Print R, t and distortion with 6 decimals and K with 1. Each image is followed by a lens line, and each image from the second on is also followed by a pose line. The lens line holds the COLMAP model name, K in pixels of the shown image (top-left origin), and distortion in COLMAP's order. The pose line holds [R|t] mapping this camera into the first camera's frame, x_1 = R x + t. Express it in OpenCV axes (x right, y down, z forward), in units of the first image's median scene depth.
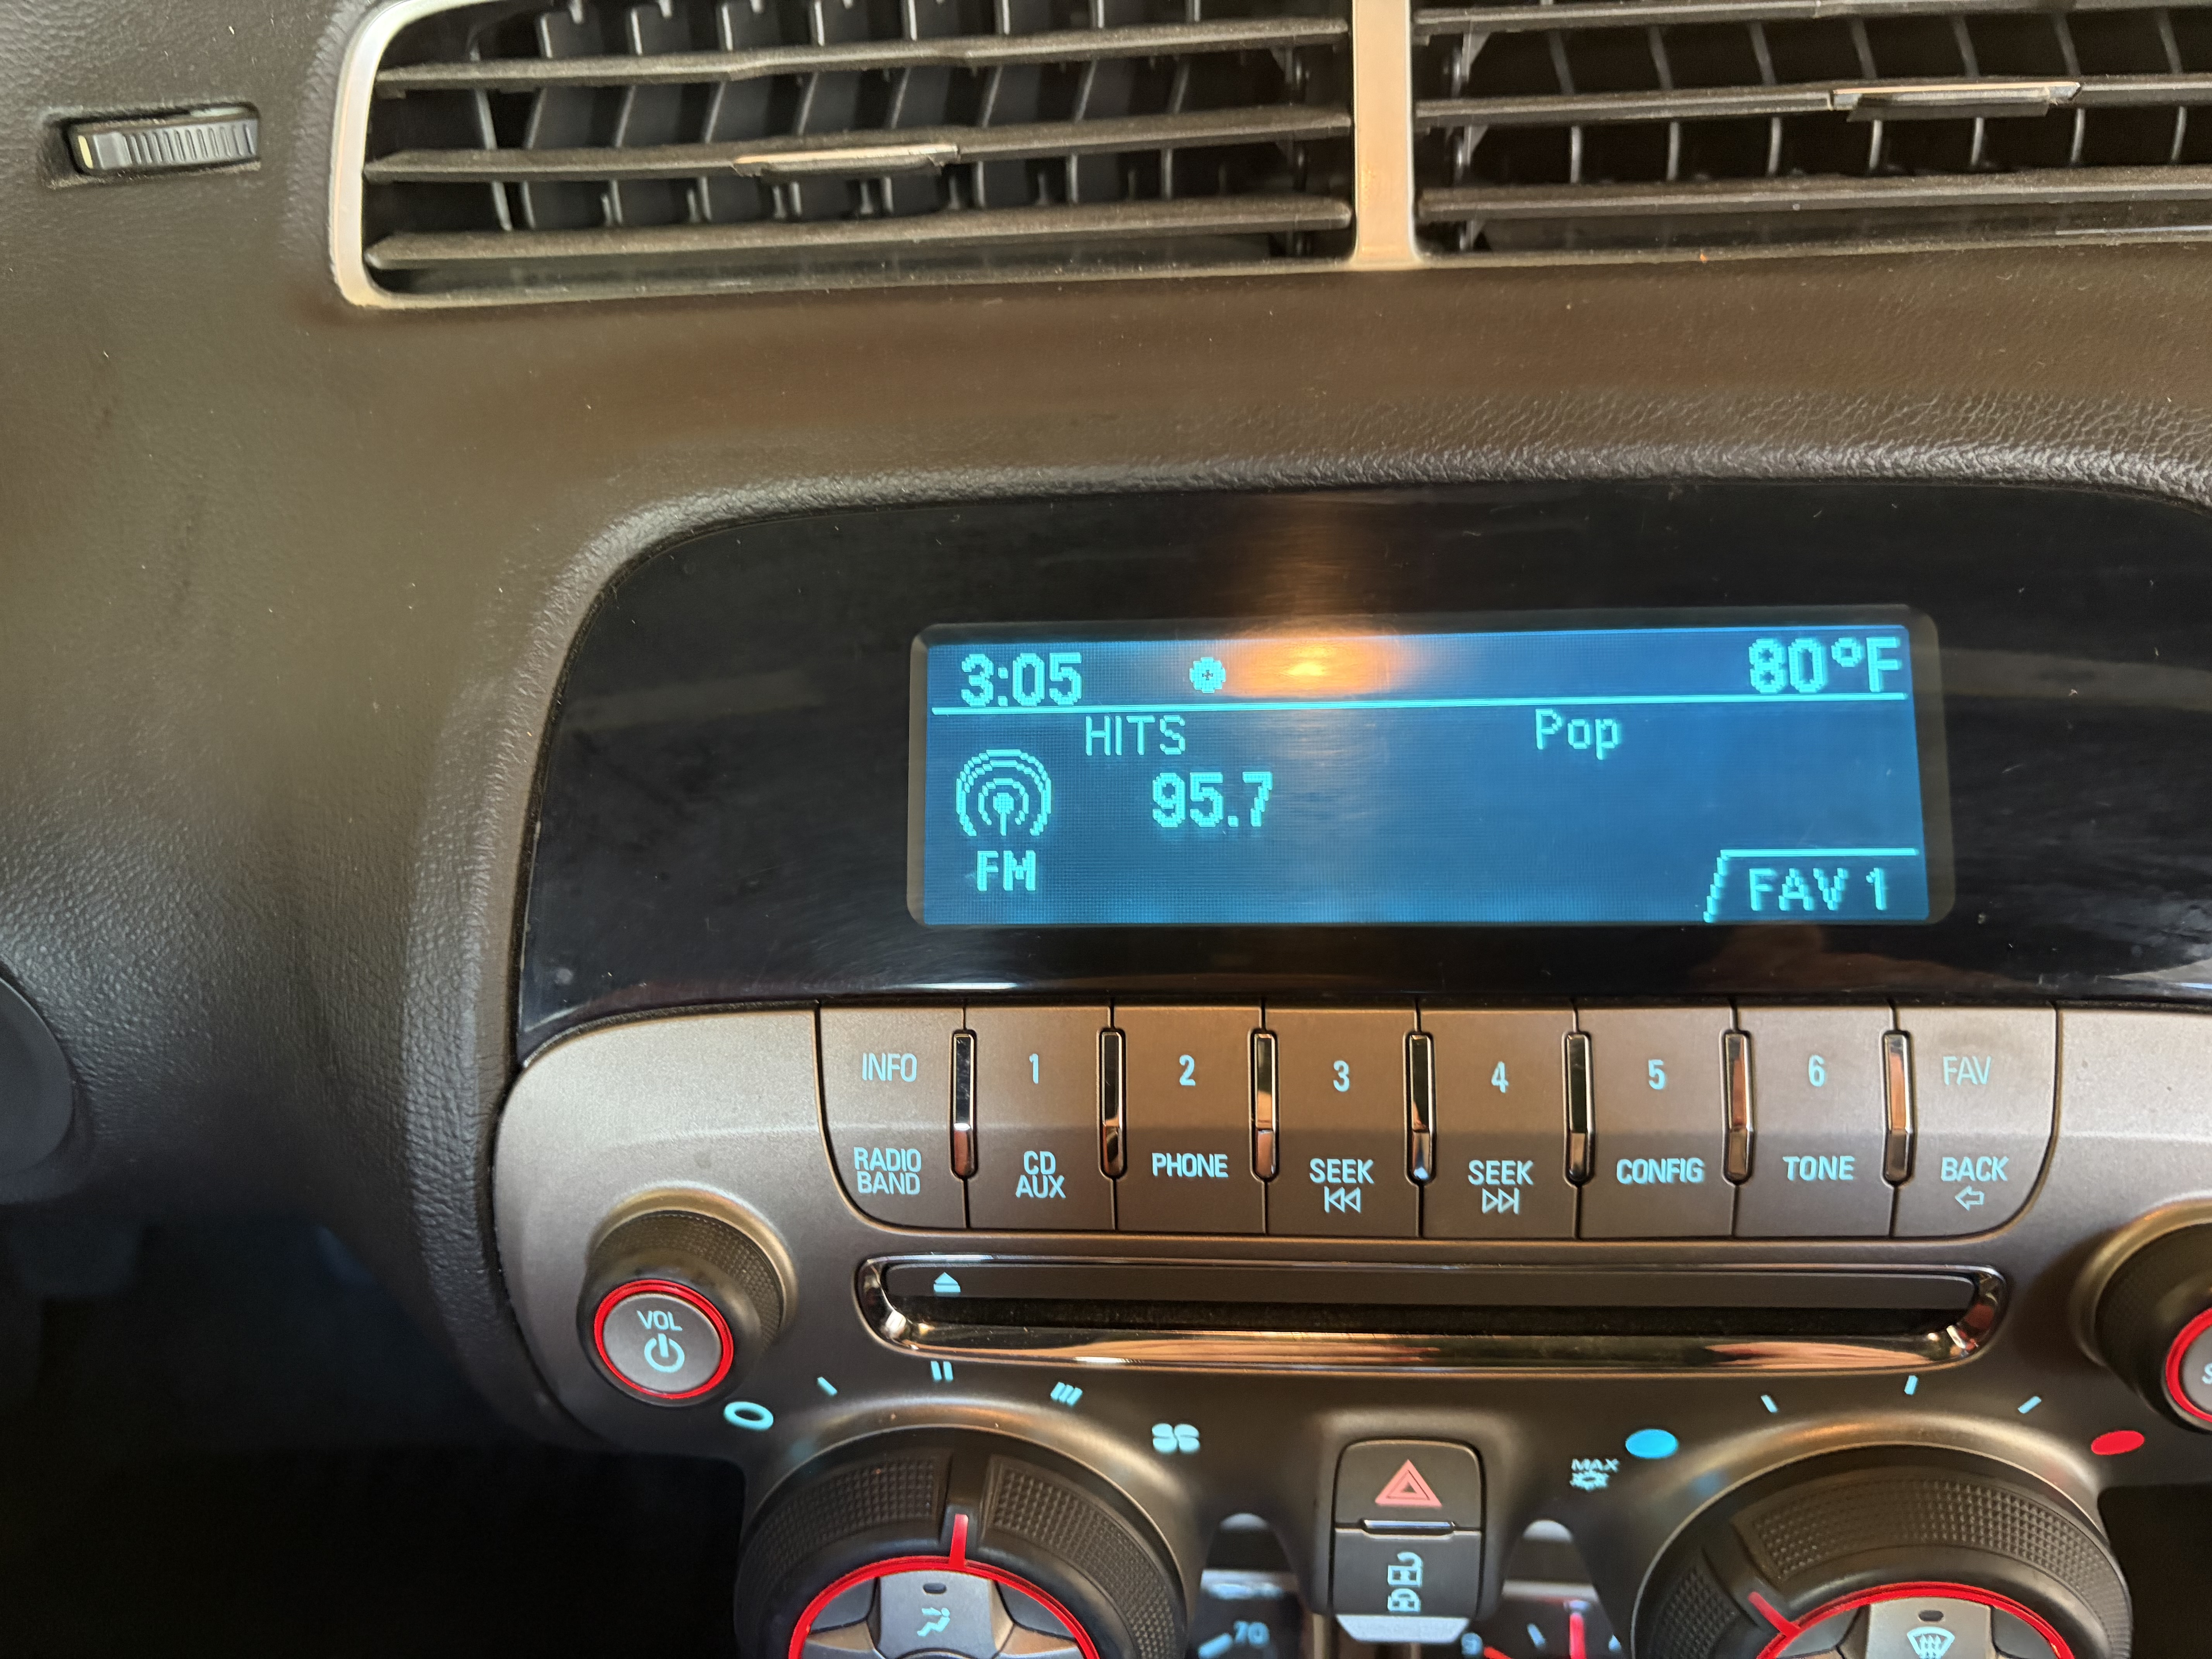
lens RADIAL K [[1667.9, 0, 1104.3], [0, 1667.9, 825.4], [0, 0, 1]] dist [0.008570, -0.028280]
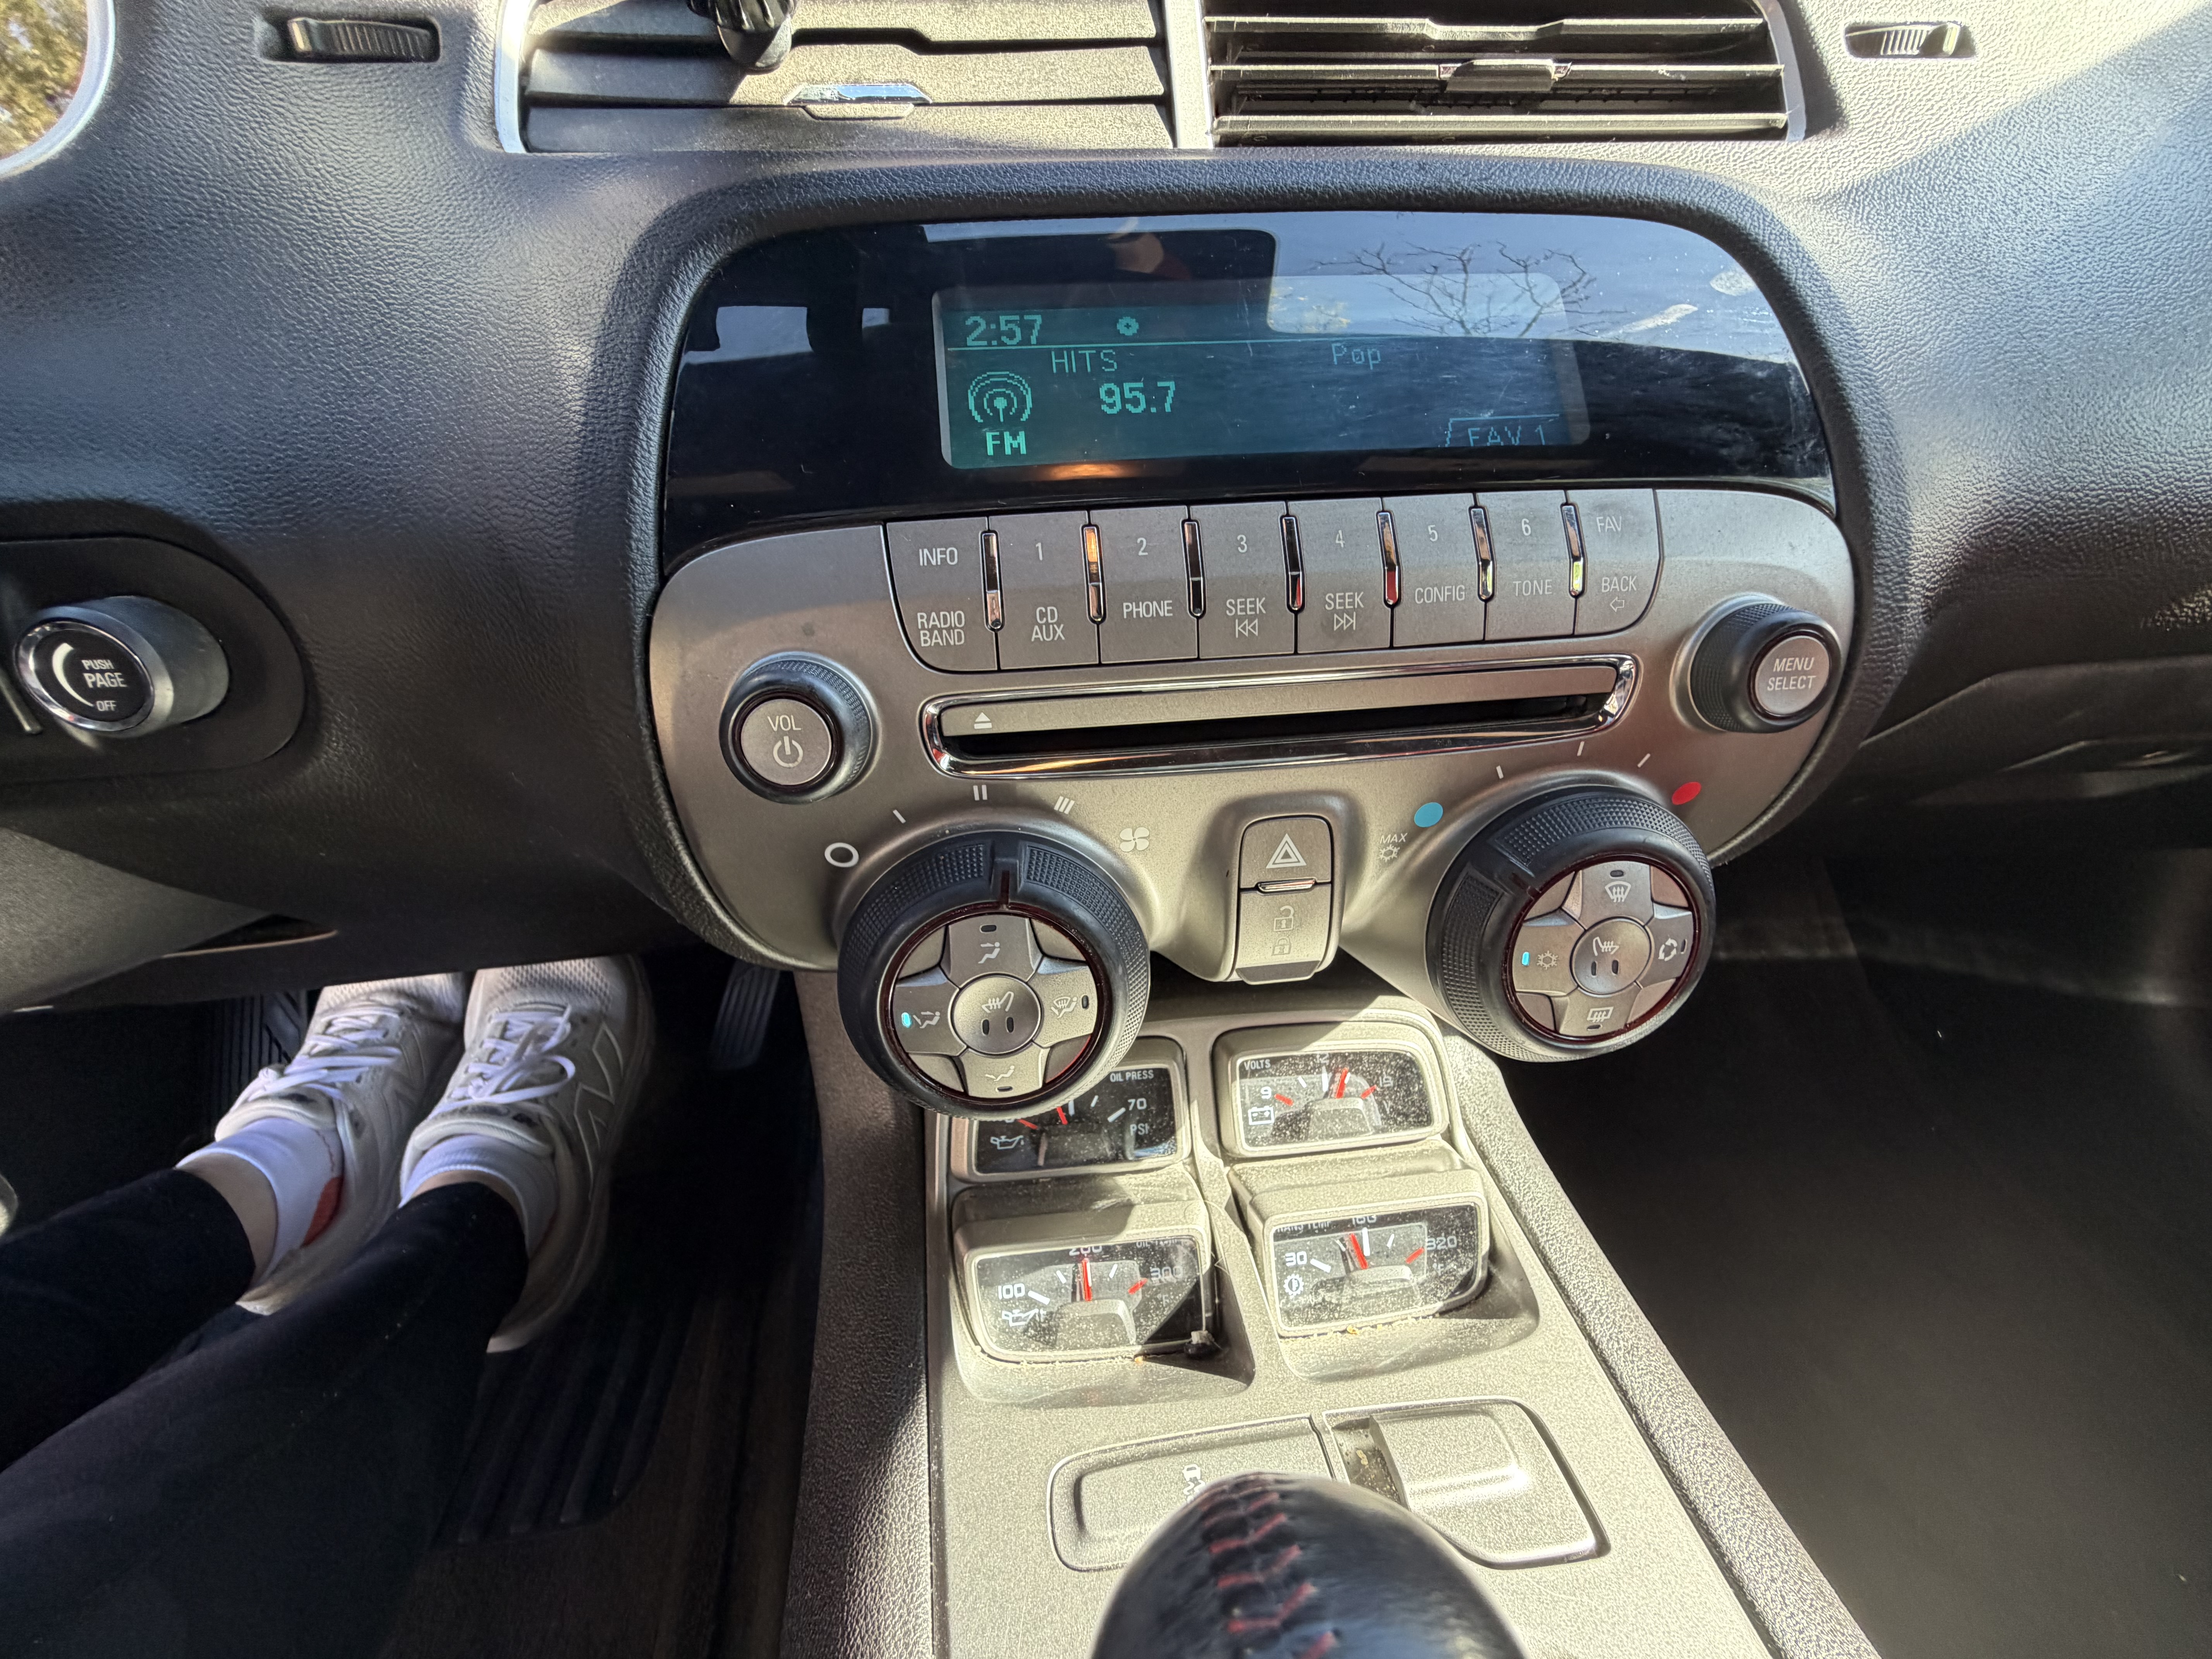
lens RADIAL K [[889.5, 0, 1102.0], [0, 889.5, 827.7], [0, 0, 1]] dist [-0.004116, -0.000441]
pose [[0.982984, -0.059981, 0.173620, -0.134494], [0.070496, 0.995992, -0.055042, 0.423809], [-0.169623, 0.066345, 0.983273, 0.224893]]
